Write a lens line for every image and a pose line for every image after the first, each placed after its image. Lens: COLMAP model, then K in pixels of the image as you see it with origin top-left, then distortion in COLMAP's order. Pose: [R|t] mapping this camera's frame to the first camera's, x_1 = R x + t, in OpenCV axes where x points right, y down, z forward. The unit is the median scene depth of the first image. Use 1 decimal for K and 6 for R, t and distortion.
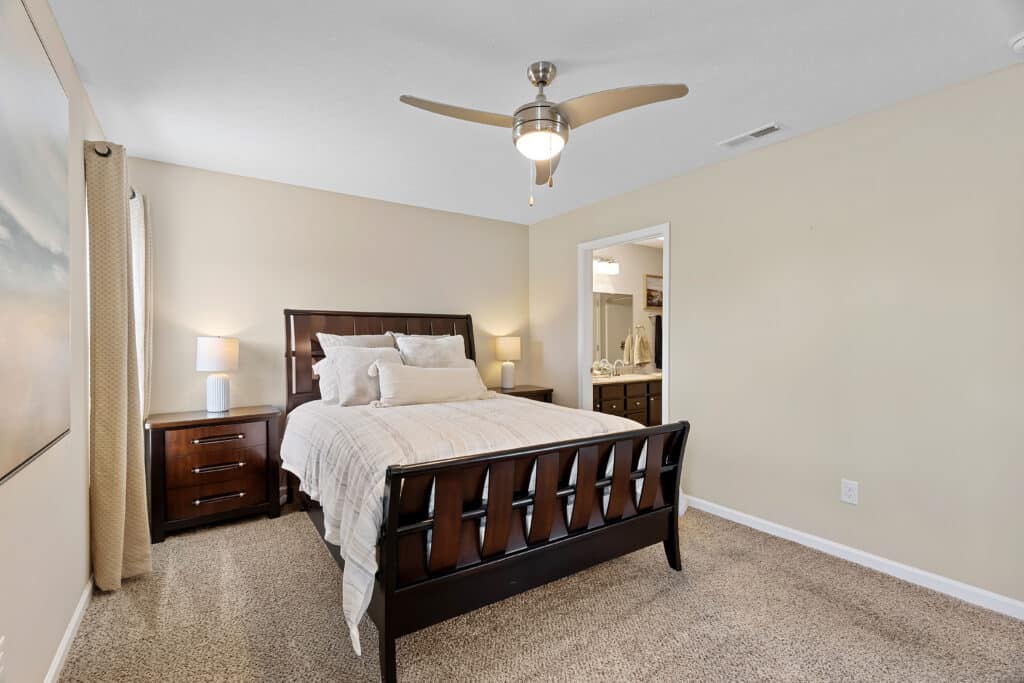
lens RADIAL K [[466.1, 0, 505.9], [0, 466.1, 339.5], [0, 0, 1]] dist [0.000124, -0.000015]
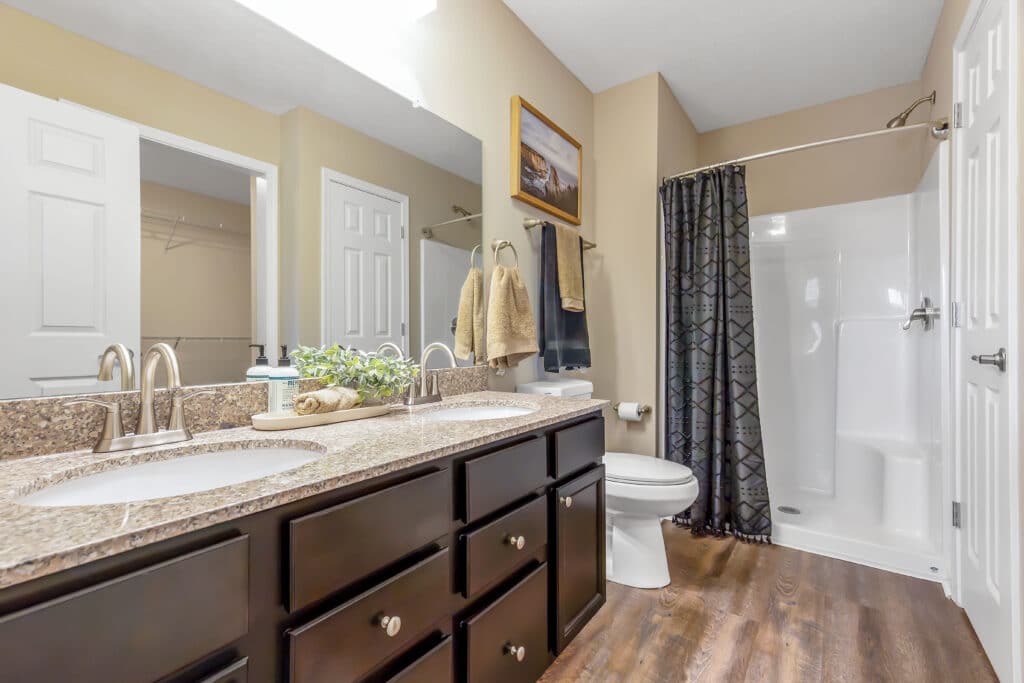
lens RADIAL K [[466.1, 0, 505.9], [0, 466.1, 339.5], [0, 0, 1]] dist [0.000124, -0.000015]
pose [[0.941028, -0.002957, 0.338315, 0.177499], [0.004690, 0.999980, -0.004307, 0.040108], [-0.338296, 0.005640, 0.941023, 0.689284]]
